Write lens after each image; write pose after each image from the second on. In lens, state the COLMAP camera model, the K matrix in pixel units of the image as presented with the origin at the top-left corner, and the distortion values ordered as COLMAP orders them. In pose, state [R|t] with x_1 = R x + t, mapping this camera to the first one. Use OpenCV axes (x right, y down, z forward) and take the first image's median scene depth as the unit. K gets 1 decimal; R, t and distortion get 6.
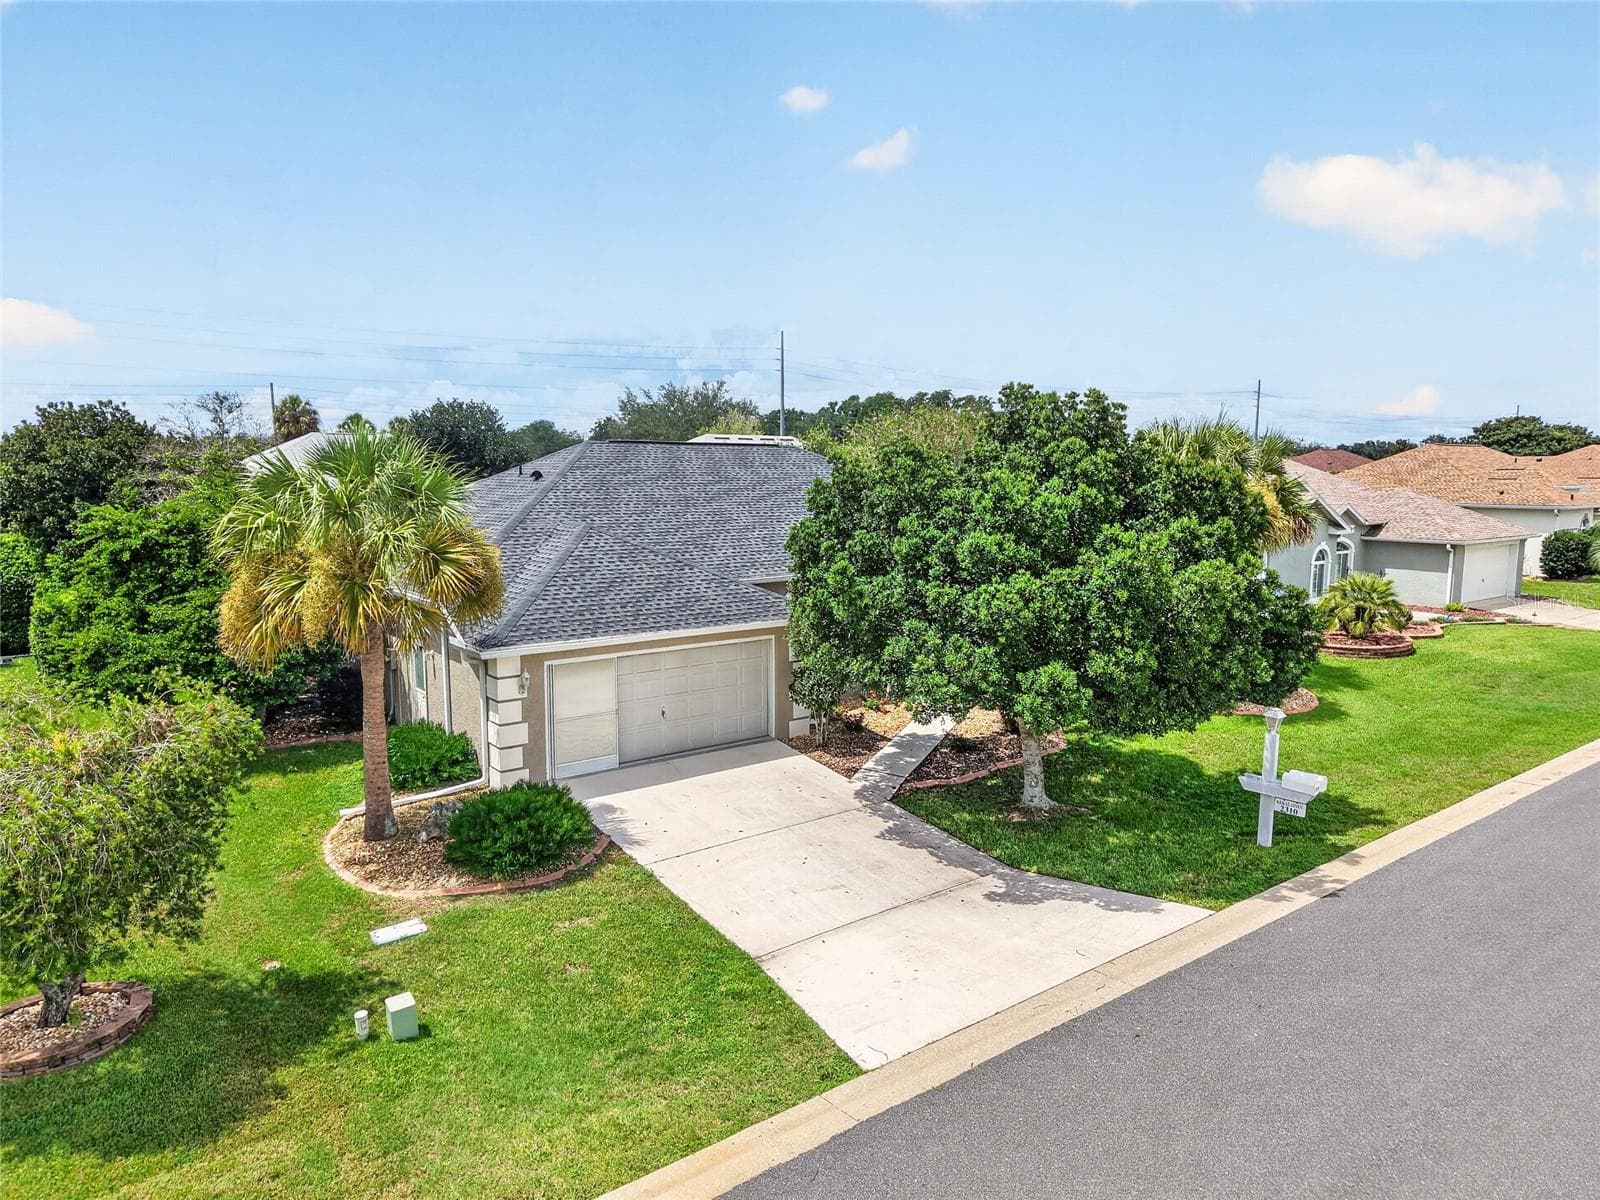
lens RADIAL K [[1066.7, 0, 793.1], [0, 1066.7, 596.0], [0, 0, 1]] dist [0.040584, -0.044139]
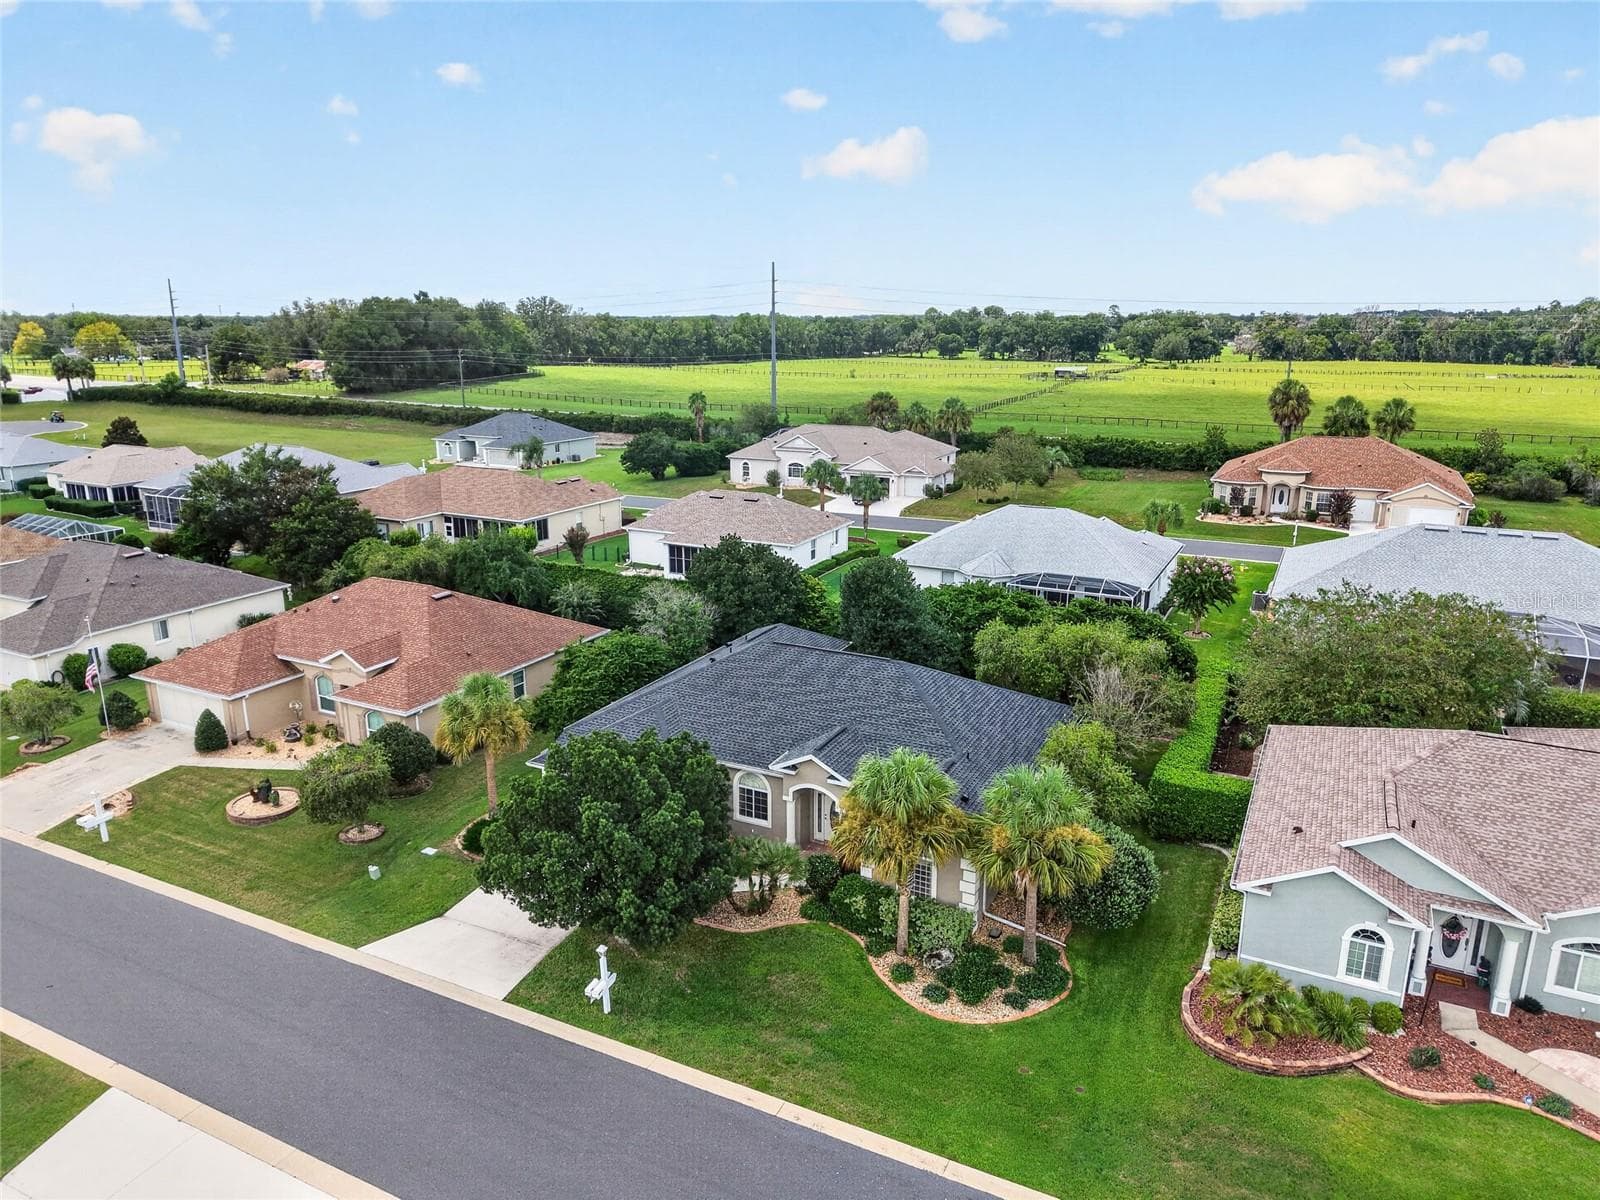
lens RADIAL K [[1066.7, 0, 793.1], [0, 1066.7, 596.0], [0, 0, 1]] dist [0.040584, -0.044139]
pose [[0.433785, 0.224679, -0.872554, 2.273960], [-0.109176, 0.974382, 0.196622, -0.975165], [0.894377, 0.009970, 0.447202, 0.491820]]
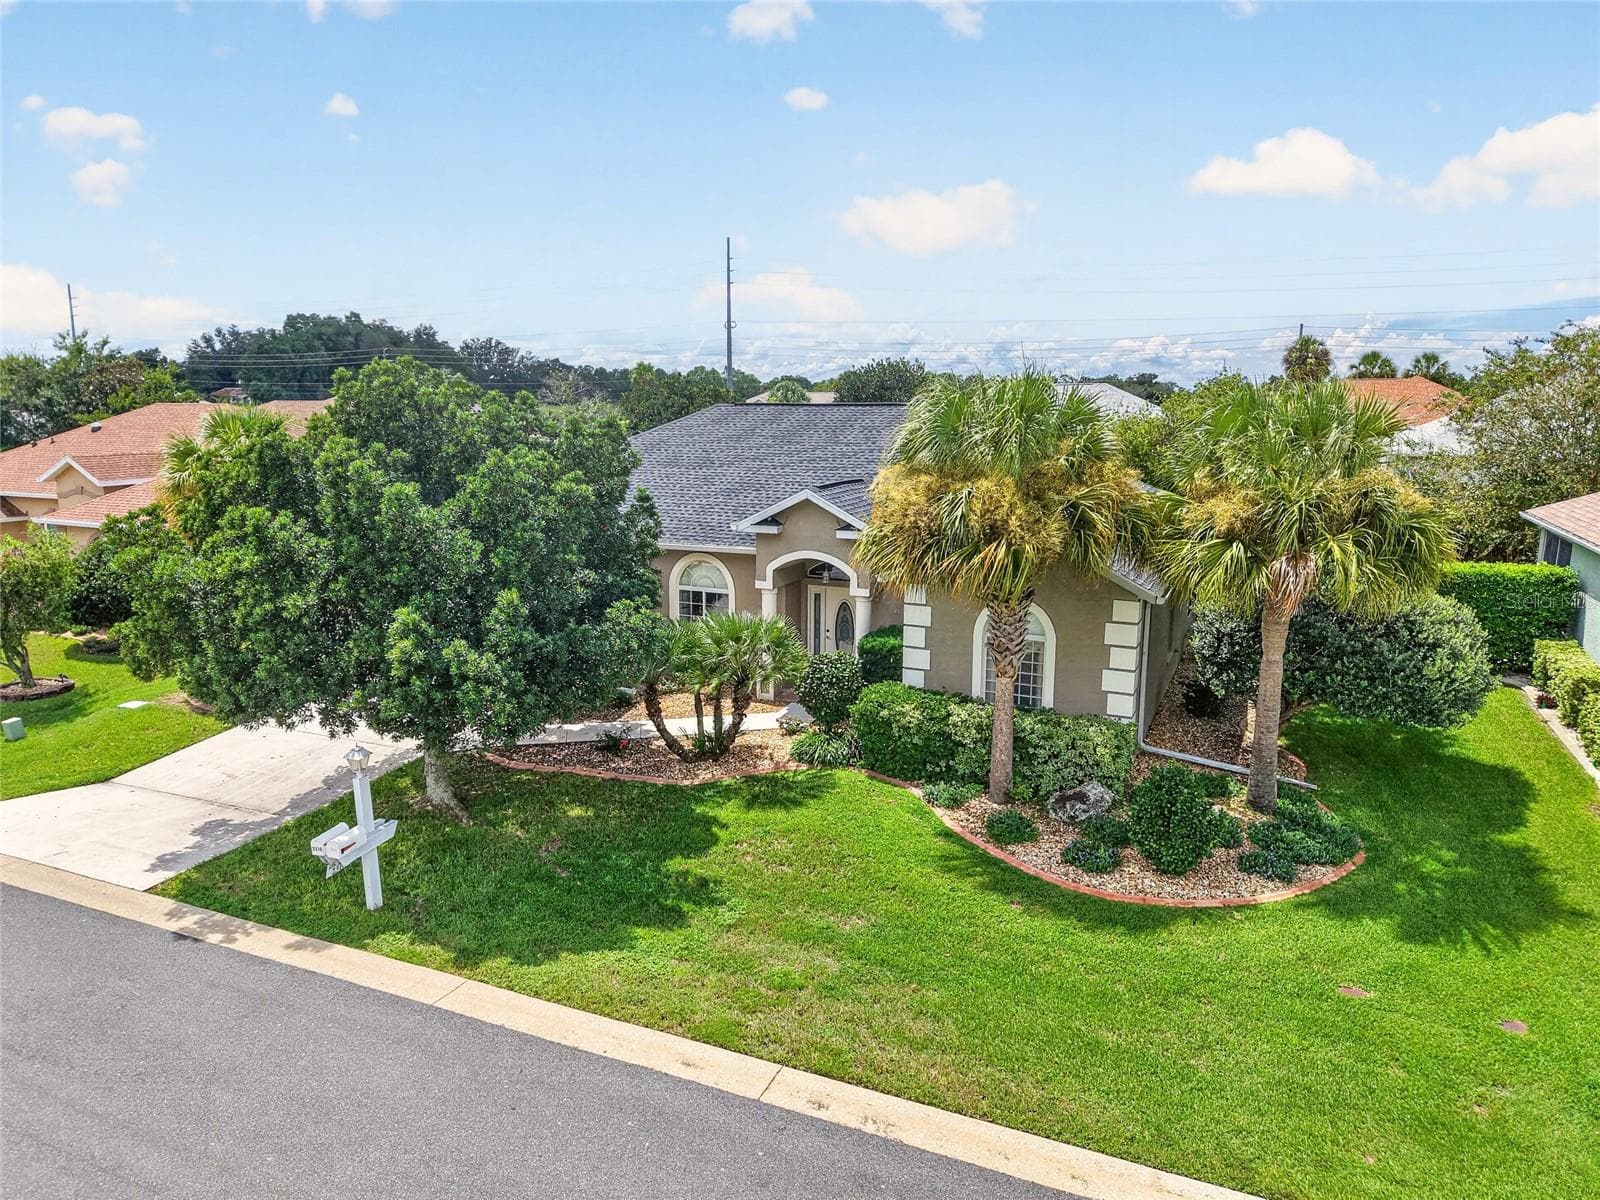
lens RADIAL K [[1066.7, 0, 793.1], [0, 1066.7, 596.0], [0, 0, 1]] dist [0.040584, -0.044139]
pose [[0.470972, 0.157345, -0.868002, 1.427270], [-0.108151, 0.986841, 0.120205, -0.162745], [0.875493, 0.037262, 0.481792, 0.964742]]
